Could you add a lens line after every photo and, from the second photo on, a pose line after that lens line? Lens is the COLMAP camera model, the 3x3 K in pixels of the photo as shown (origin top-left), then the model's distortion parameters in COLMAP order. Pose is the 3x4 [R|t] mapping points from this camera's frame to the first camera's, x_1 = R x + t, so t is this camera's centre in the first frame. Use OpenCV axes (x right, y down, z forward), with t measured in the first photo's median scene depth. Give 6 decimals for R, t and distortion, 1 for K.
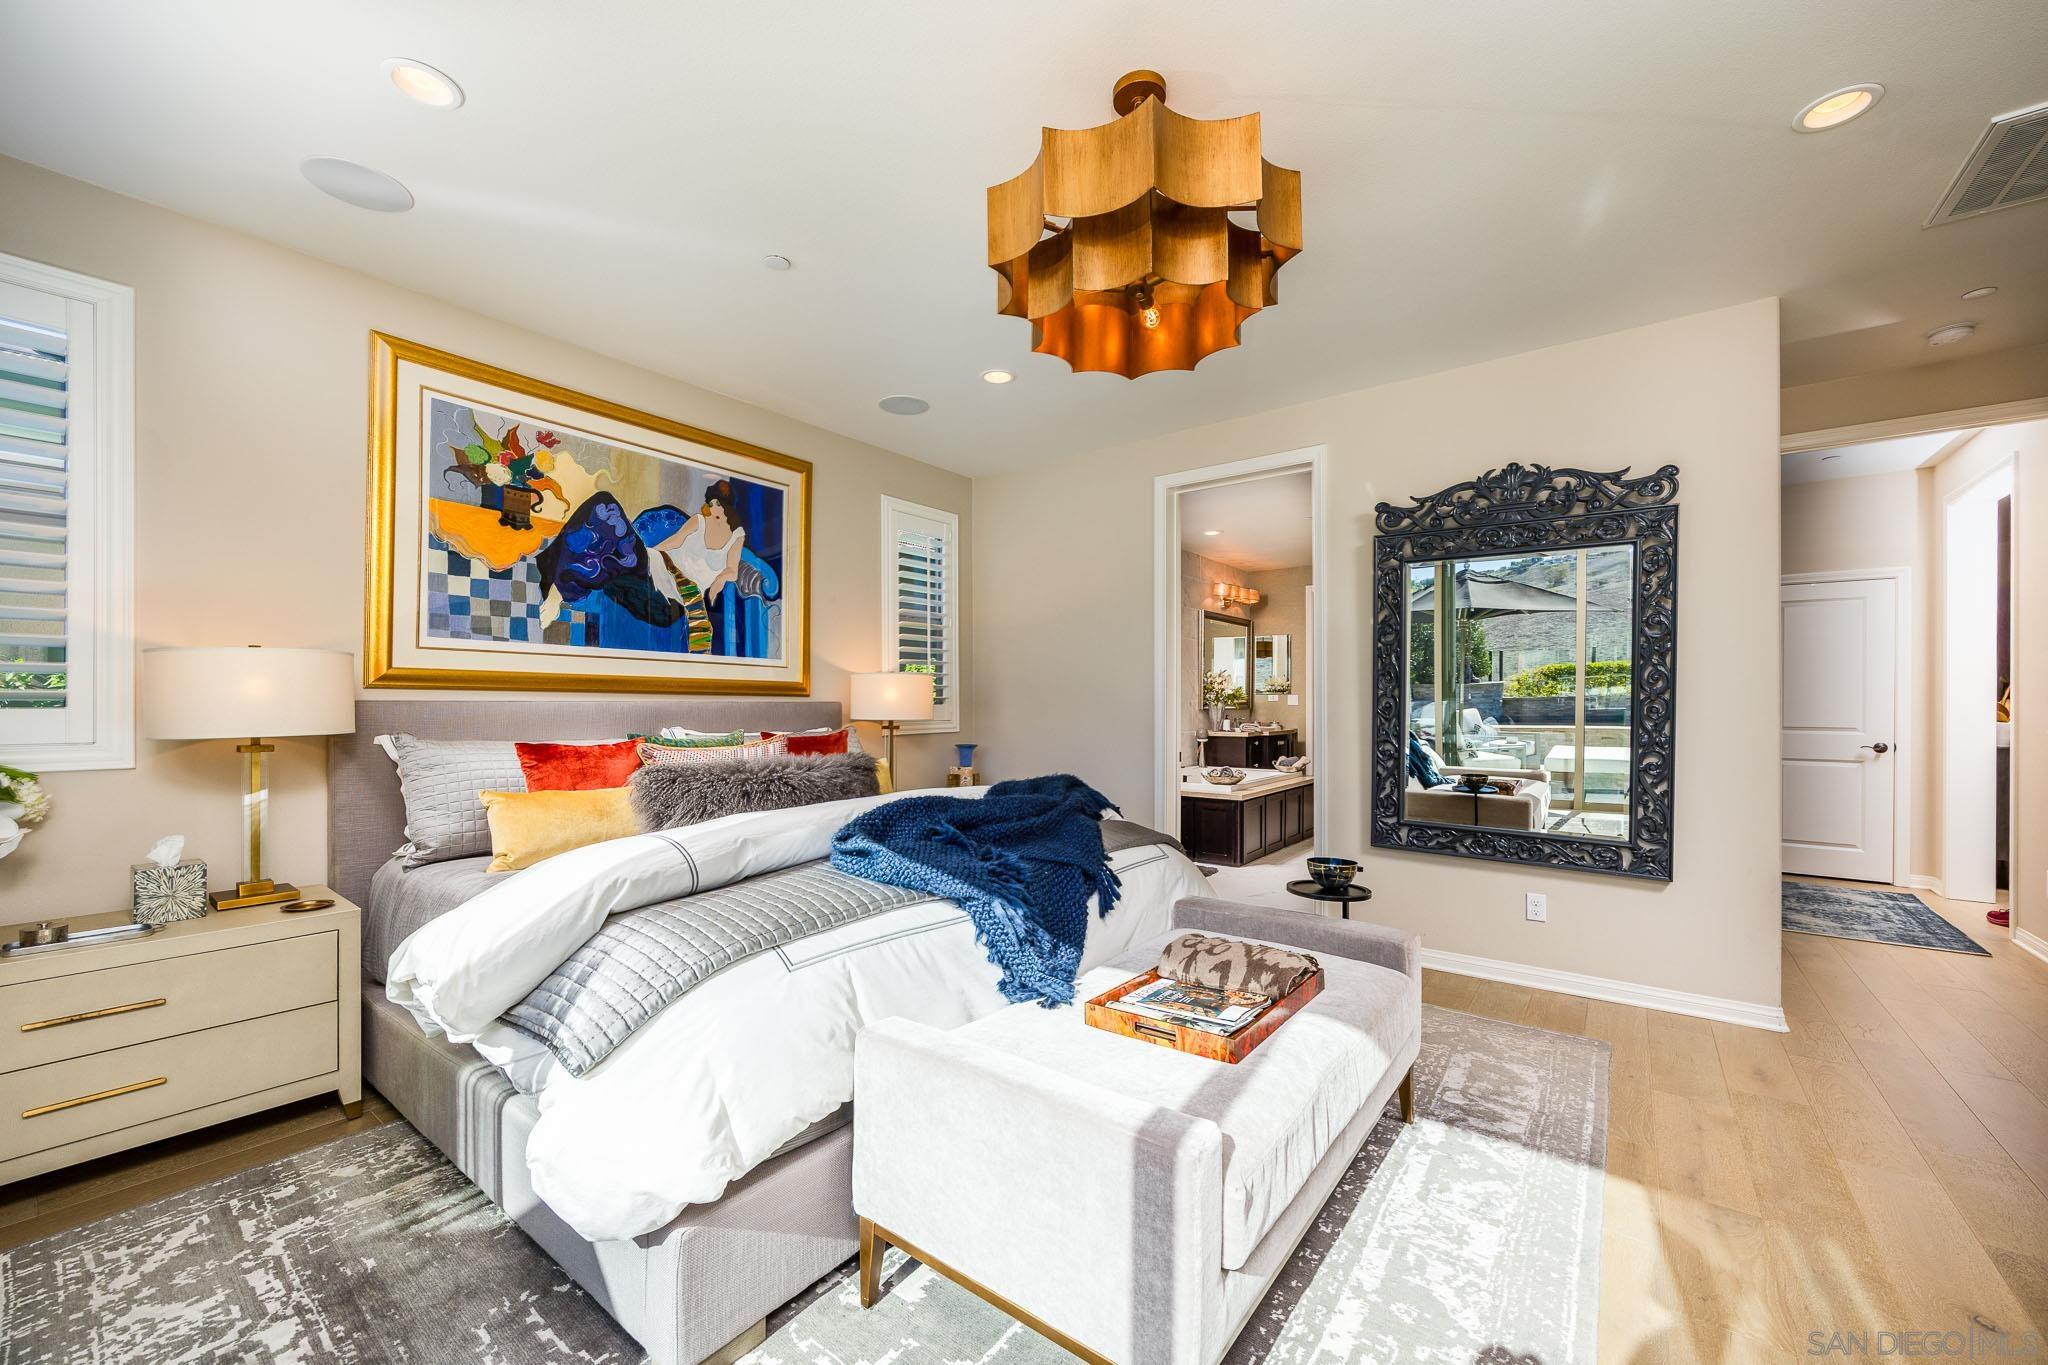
lens RADIAL K [[783.1, 0, 1018.5], [0, 783.1, 677.8], [0, 0, 1]] dist [-0.008940, -0.000017]
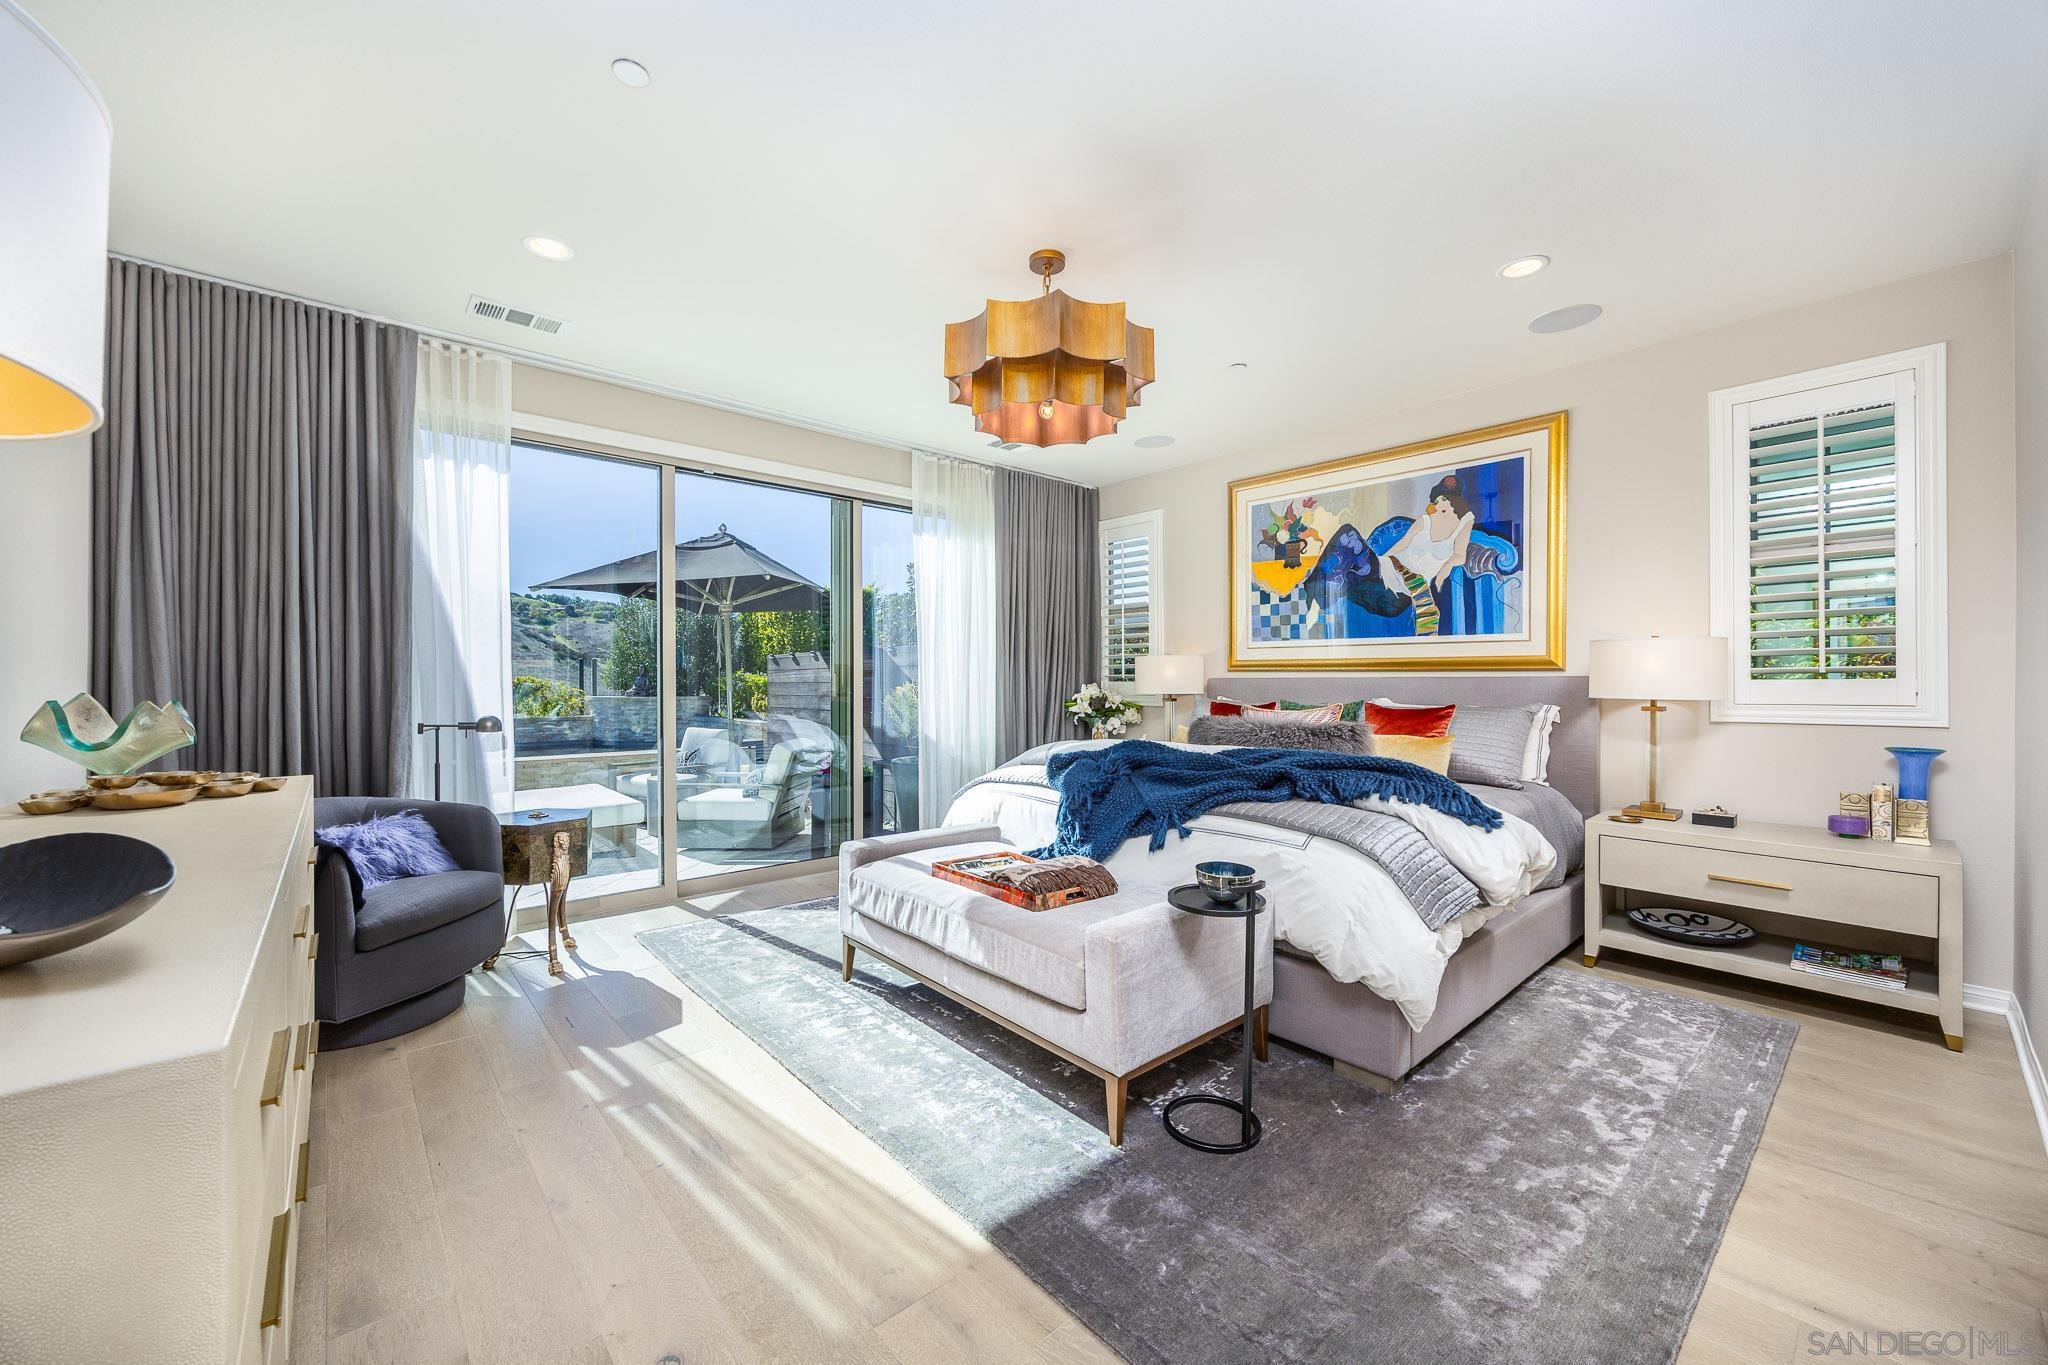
lens RADIAL K [[783.1, 0, 1018.5], [0, 783.1, 677.8], [0, 0, 1]] dist [-0.008940, -0.000017]
pose [[-0.195799, -0.020646, -0.980427, 0.852373], [0.016868, 0.999560, -0.024418, 0.049941], [0.980499, -0.021319, -0.195364, 0.650837]]
